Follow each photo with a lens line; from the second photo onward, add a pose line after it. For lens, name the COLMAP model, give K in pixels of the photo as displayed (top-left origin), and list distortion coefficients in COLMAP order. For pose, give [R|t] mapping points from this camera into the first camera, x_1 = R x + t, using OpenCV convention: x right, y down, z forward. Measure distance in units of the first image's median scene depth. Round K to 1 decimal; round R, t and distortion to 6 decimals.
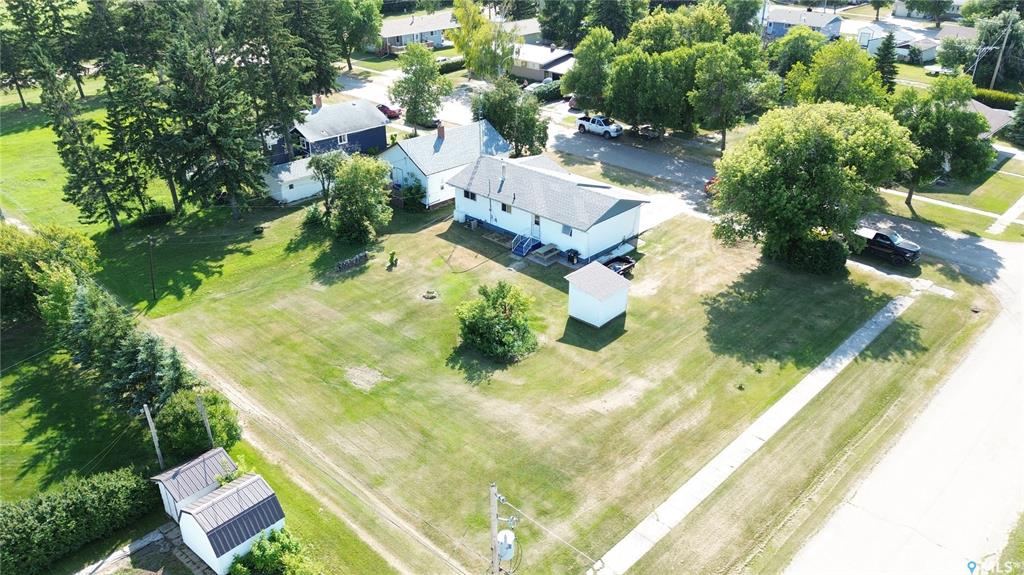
lens RADIAL K [[773.5, 0, 512.0], [0, 773.5, 287.5], [0, 0, 1]] dist [0.094070, -0.123004]
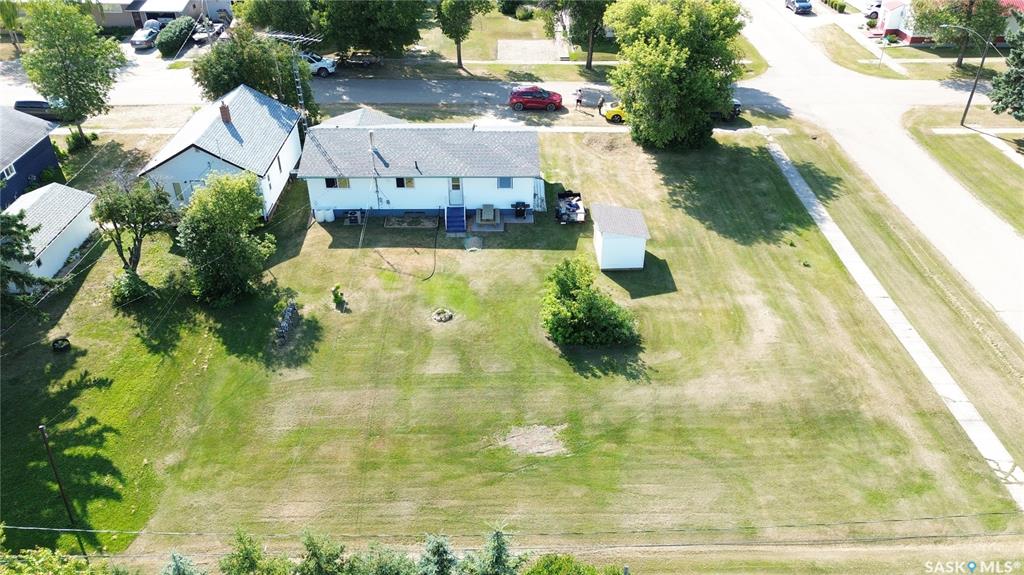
lens RADIAL K [[734.2, 0, 511.0], [0, 734.2, 329.6], [0, 0, 1]] dist [0.066528, -0.064125]
pose [[0.707838, -0.422676, 0.565960, -0.461816], [0.320658, 0.906177, 0.275719, -0.152535], [-0.629400, -0.013685, 0.776961, 0.376784]]
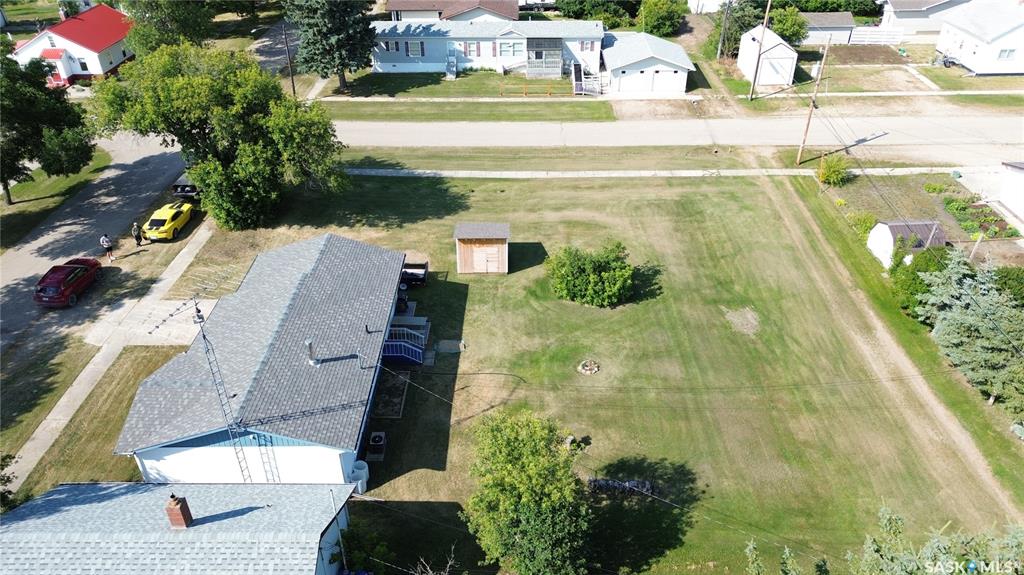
lens RADIAL K [[717.6, 0, 511.1], [0, 717.6, 308.5], [0, 0, 1]] dist [0.084463, -0.083949]
pose [[-0.687685, -0.407053, 0.601164, -0.429926], [0.337554, 0.553830, 0.761137, -0.548877], [-0.642766, 0.726347, -0.243458, 1.135470]]
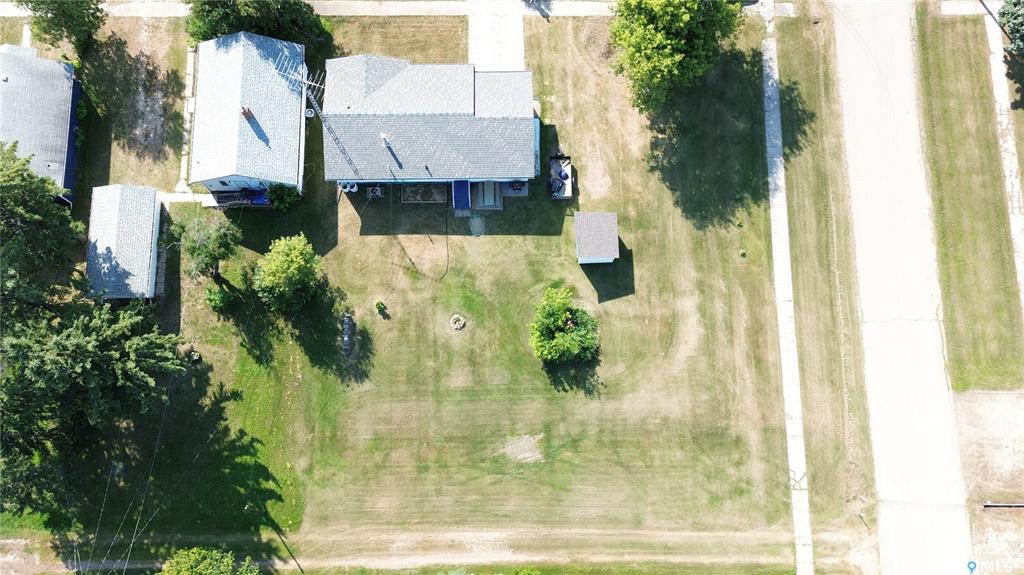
lens RADIAL K [[773.5, 0, 512.0], [0, 773.5, 287.5], [0, 0, 1]] dist [0.094070, -0.123004]
pose [[0.710929, -0.691089, 0.130289, -0.152721], [0.311872, 0.475865, 0.822368, -0.827759], [-0.630330, -0.544012, 0.553838, 0.384766]]
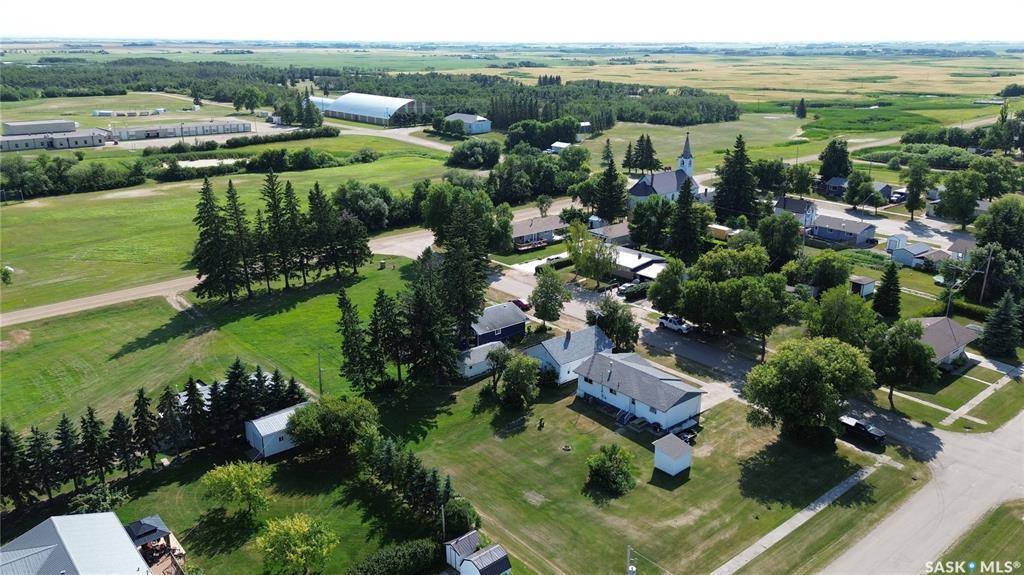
lens RADIAL K [[773.5, 0, 512.0], [0, 773.5, 287.5], [0, 0, 1]] dist [0.094070, -0.123004]
pose [[0.994785, 0.030929, -0.097193, -0.070621], [-0.046158, 0.986268, -0.158573, -0.057218], [0.090954, 0.162233, 0.982552, -0.644077]]
